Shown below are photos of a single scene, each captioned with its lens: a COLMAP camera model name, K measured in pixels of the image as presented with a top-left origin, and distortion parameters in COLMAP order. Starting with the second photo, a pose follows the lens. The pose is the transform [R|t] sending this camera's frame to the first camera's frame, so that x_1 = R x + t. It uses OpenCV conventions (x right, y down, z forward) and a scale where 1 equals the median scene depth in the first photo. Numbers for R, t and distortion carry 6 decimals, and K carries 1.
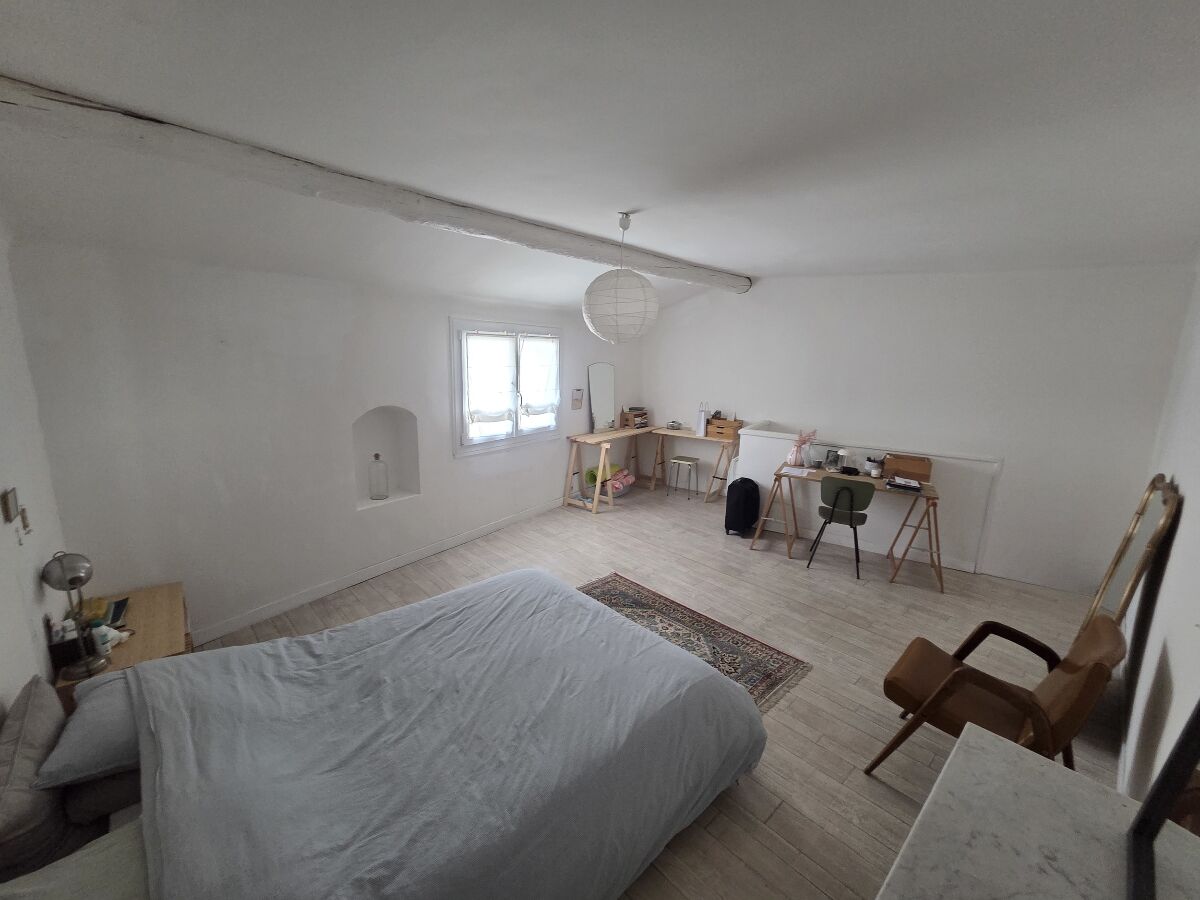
lens RADIAL K [[485.0, 0, 596.5], [0, 485.0, 448.4], [0, 0, 1]] dist [-0.001421, -0.000098]
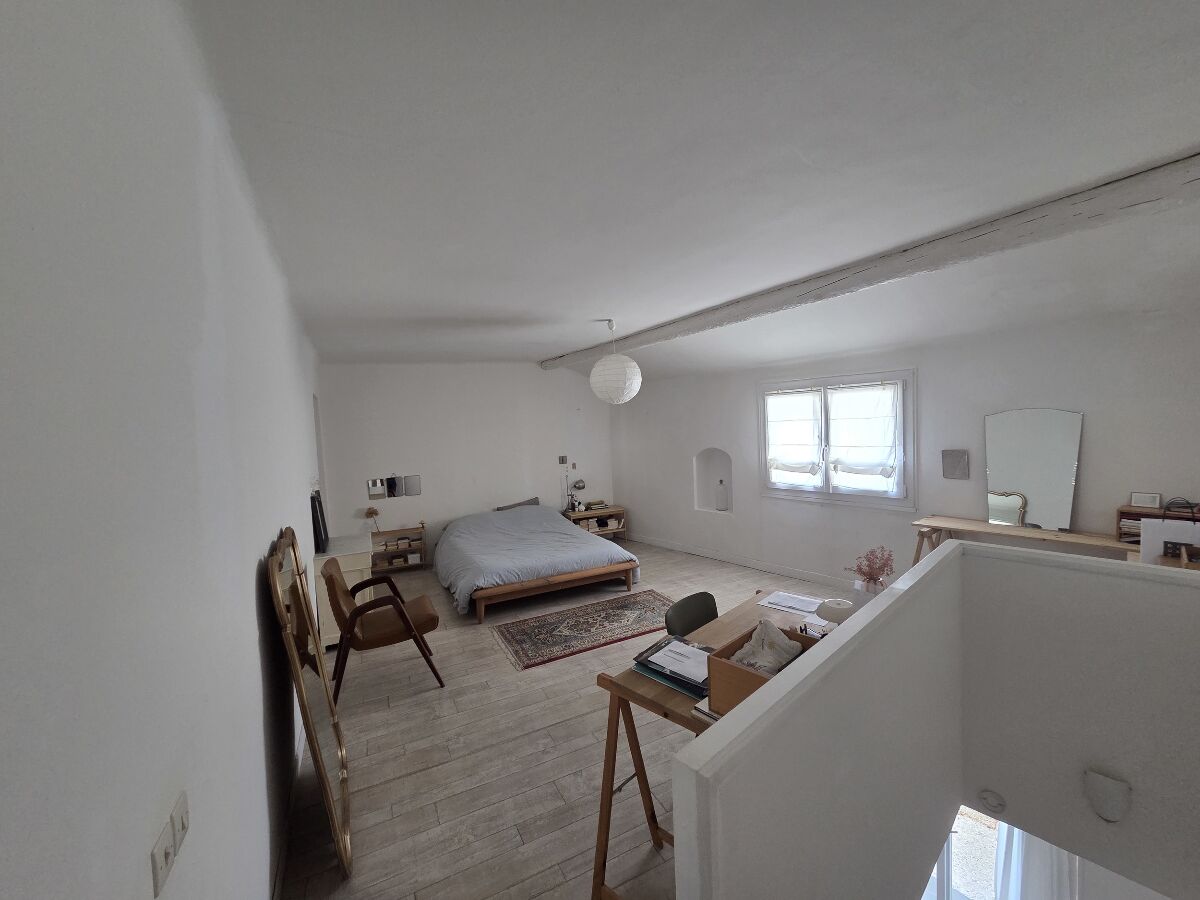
lens RADIAL K [[485.0, 0, 596.5], [0, 485.0, 448.4], [0, 0, 1]] dist [-0.001421, -0.000098]
pose [[-0.274576, 0.054761, -0.960005, 0.901284], [-0.134430, 0.986386, 0.094715, -0.144404], [0.952122, 0.155060, -0.263476, 0.835686]]
